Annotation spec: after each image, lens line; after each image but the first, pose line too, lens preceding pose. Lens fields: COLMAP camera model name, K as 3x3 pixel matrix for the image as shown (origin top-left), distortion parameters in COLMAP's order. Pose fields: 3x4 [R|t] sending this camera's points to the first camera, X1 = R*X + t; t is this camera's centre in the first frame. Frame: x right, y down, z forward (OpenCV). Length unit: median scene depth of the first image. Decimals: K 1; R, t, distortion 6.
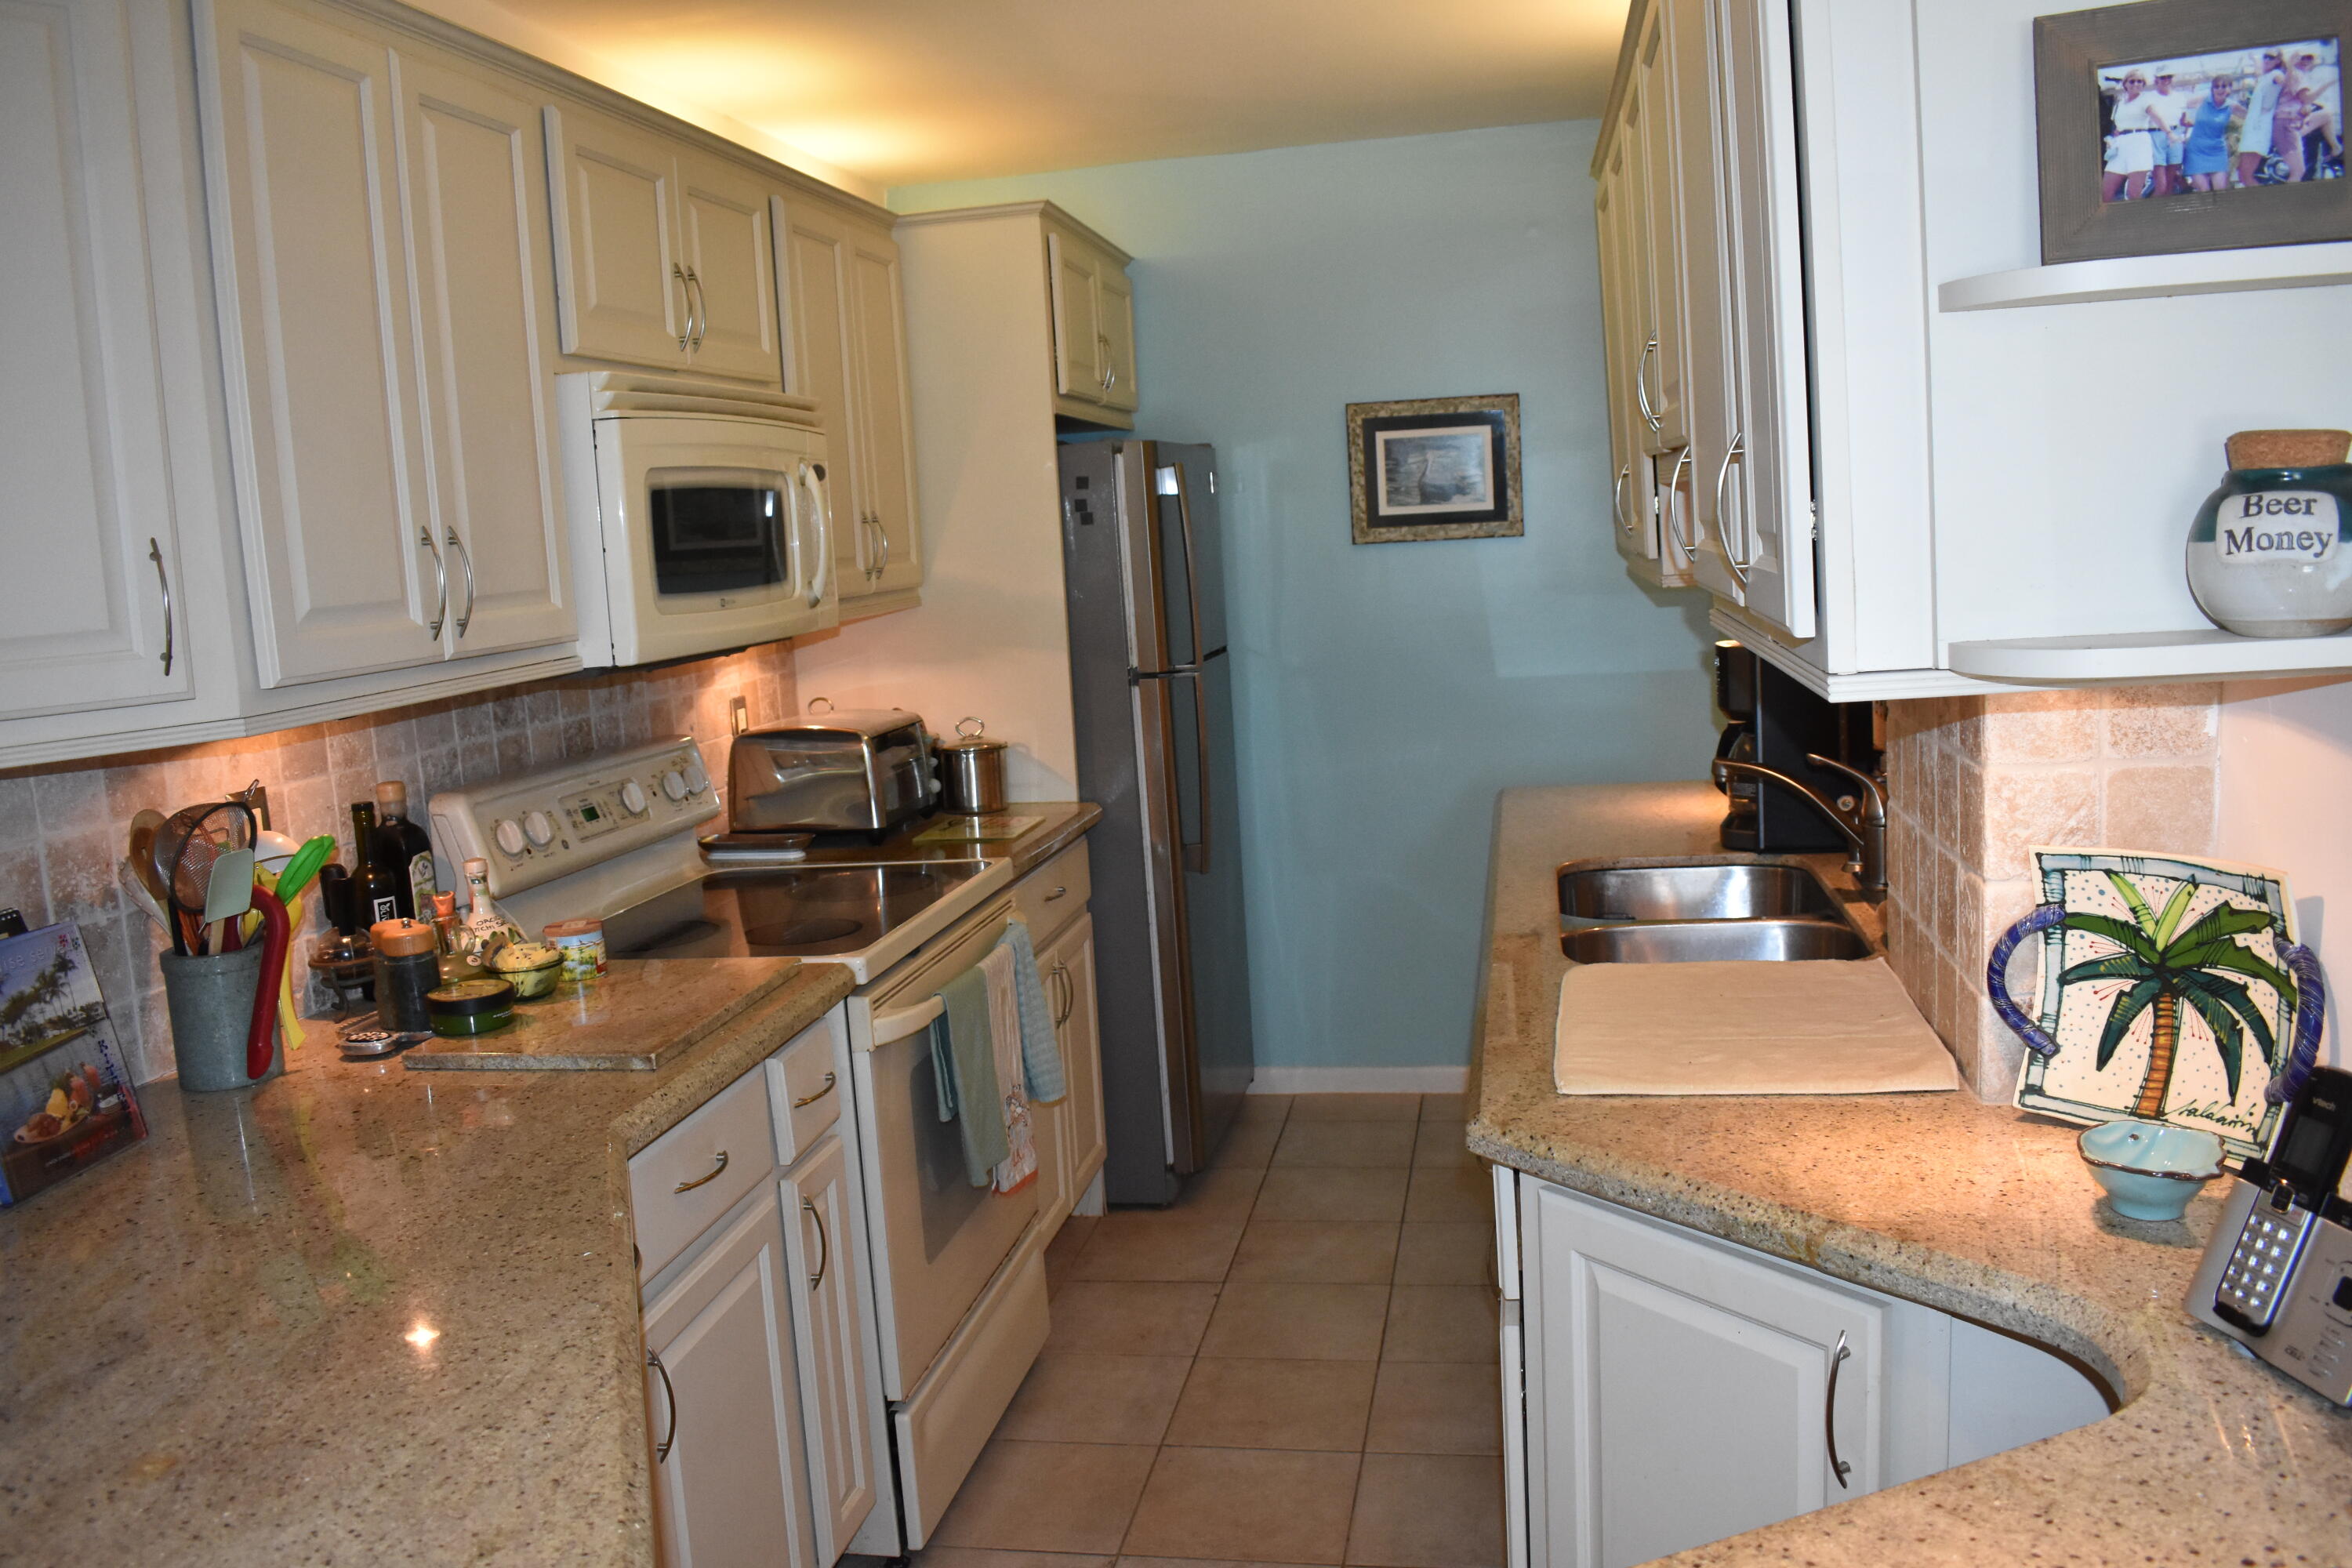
lens RADIAL K [[1832.9, 0, 1184.6], [0, 1832.9, 775.9], [0, 0, 1]] dist [-0.090424, 0.006255]
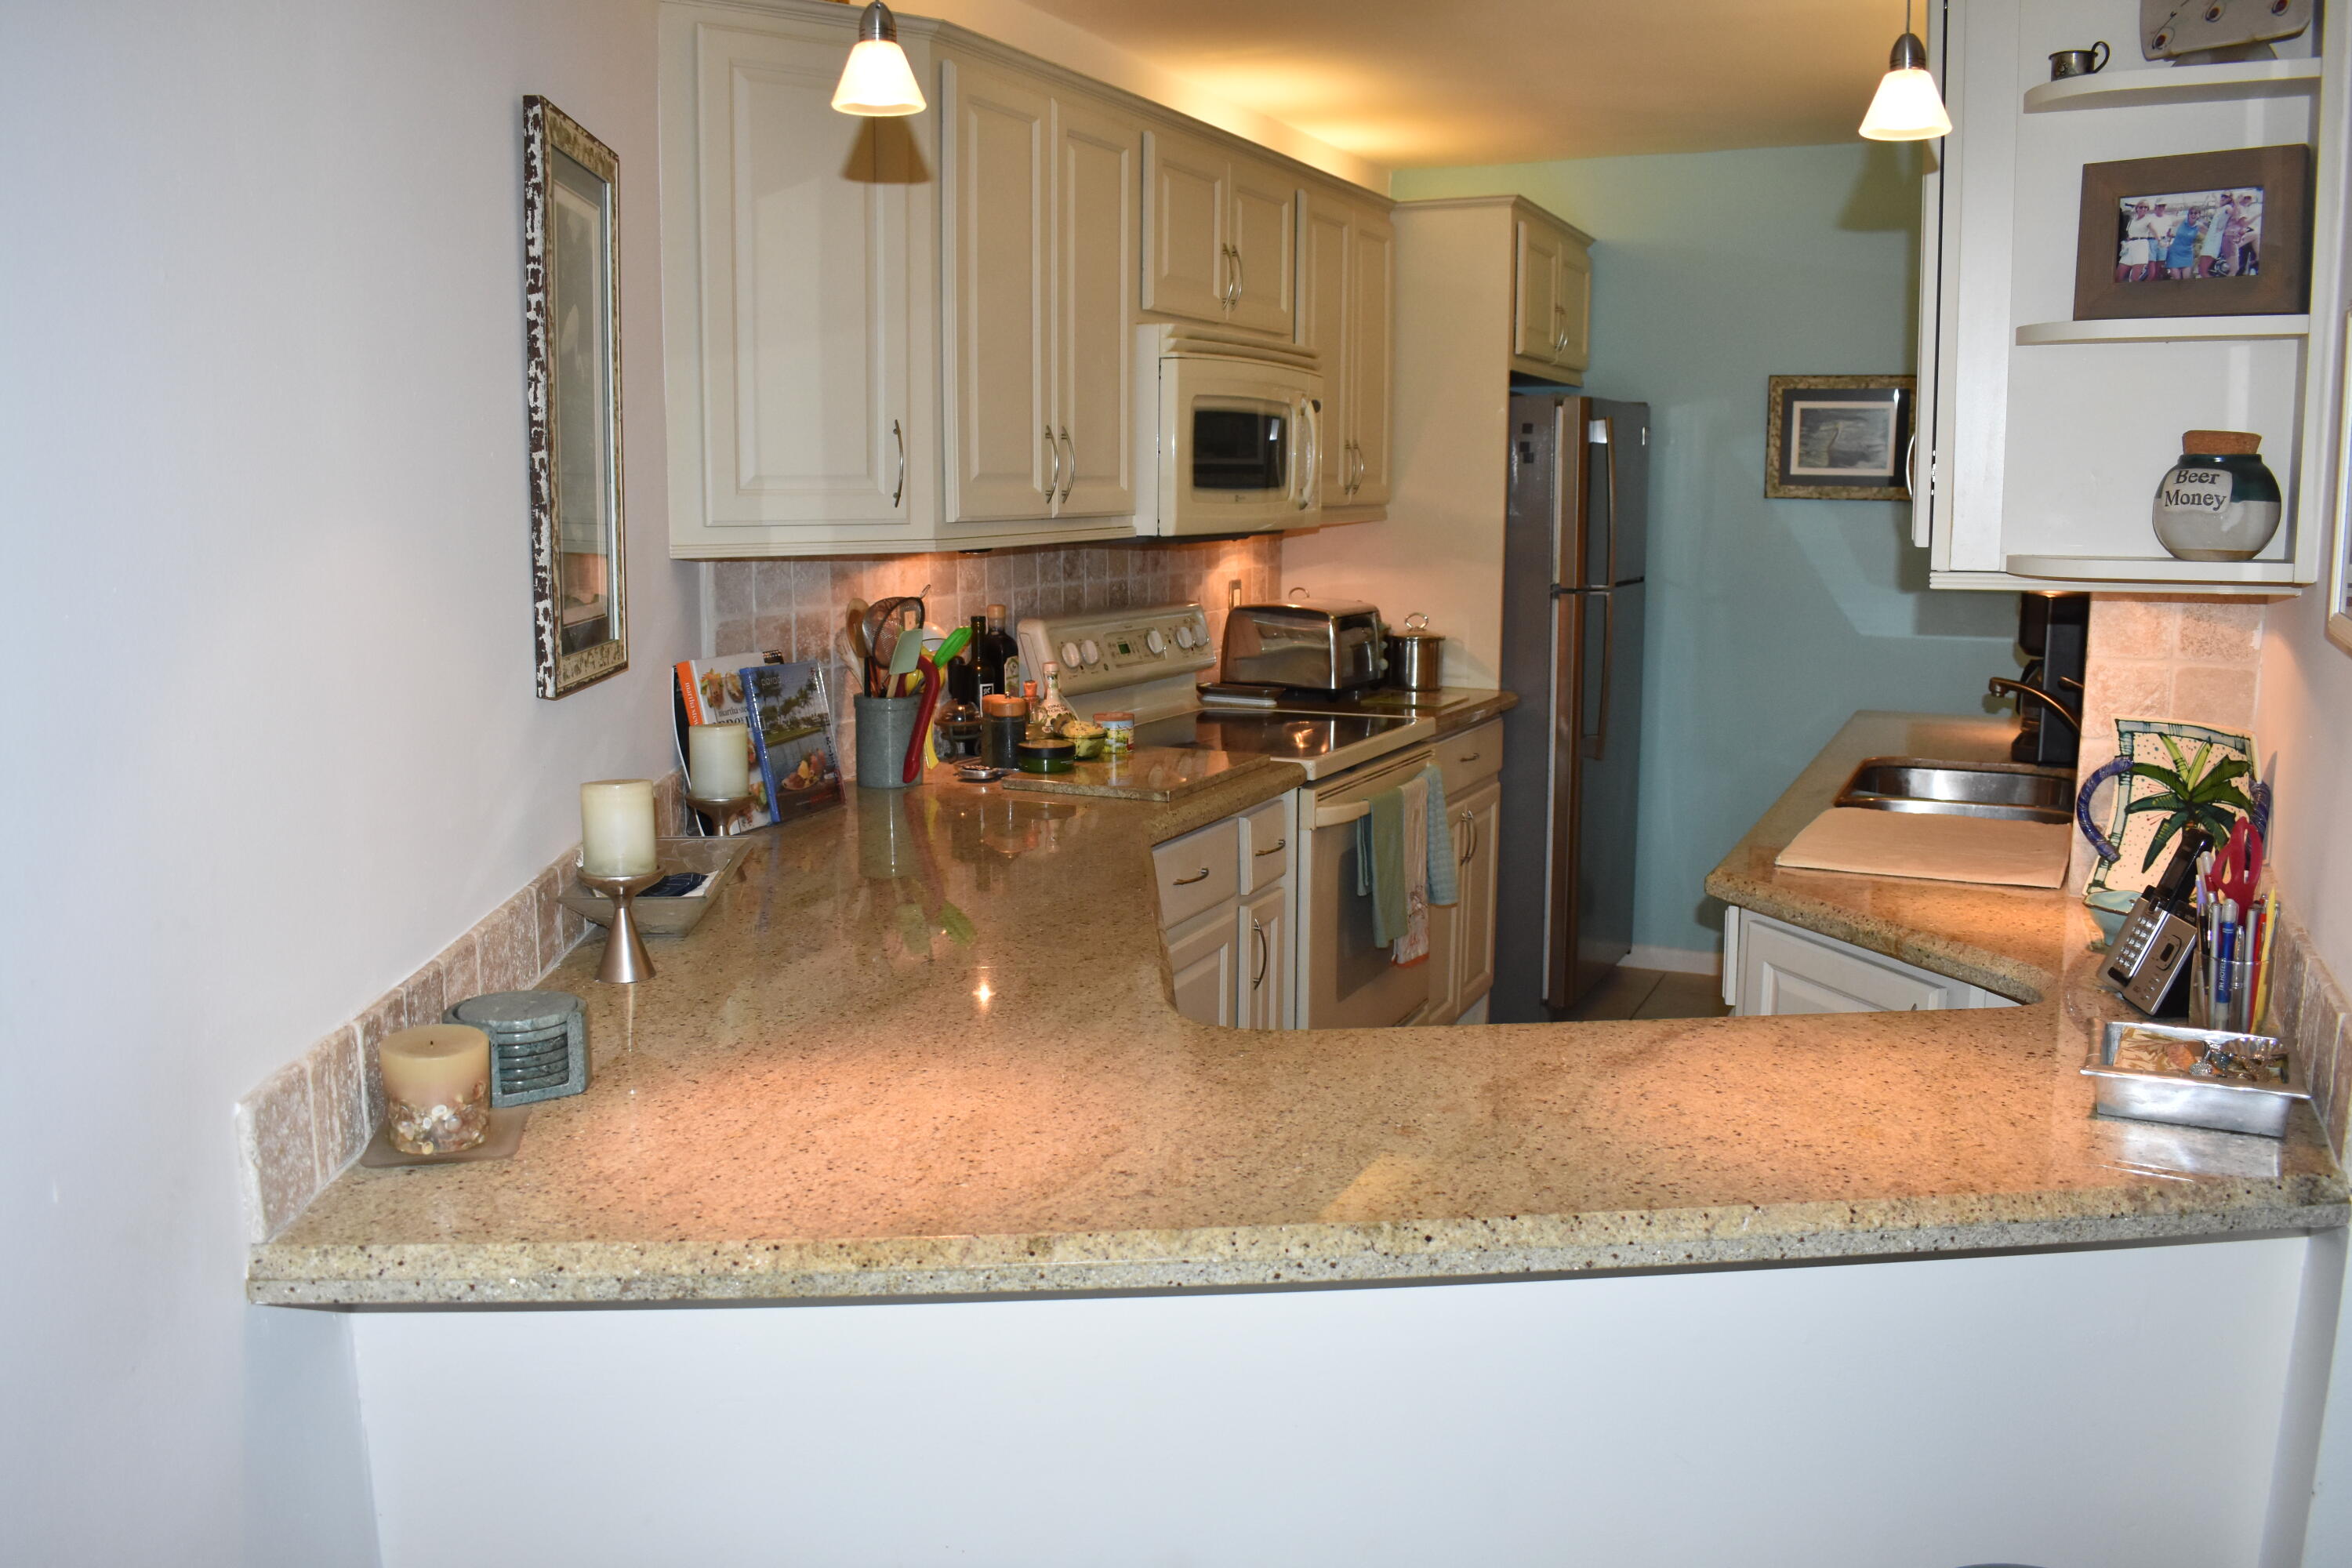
lens RADIAL K [[1832.9, 0, 1184.6], [0, 1832.9, 775.9], [0, 0, 1]] dist [-0.090424, 0.006255]
pose [[0.964068, 0.103021, -0.244869, 0.070287], [-0.095520, 0.994526, 0.042344, 0.063090], [0.247890, -0.017432, 0.968631, -0.368117]]
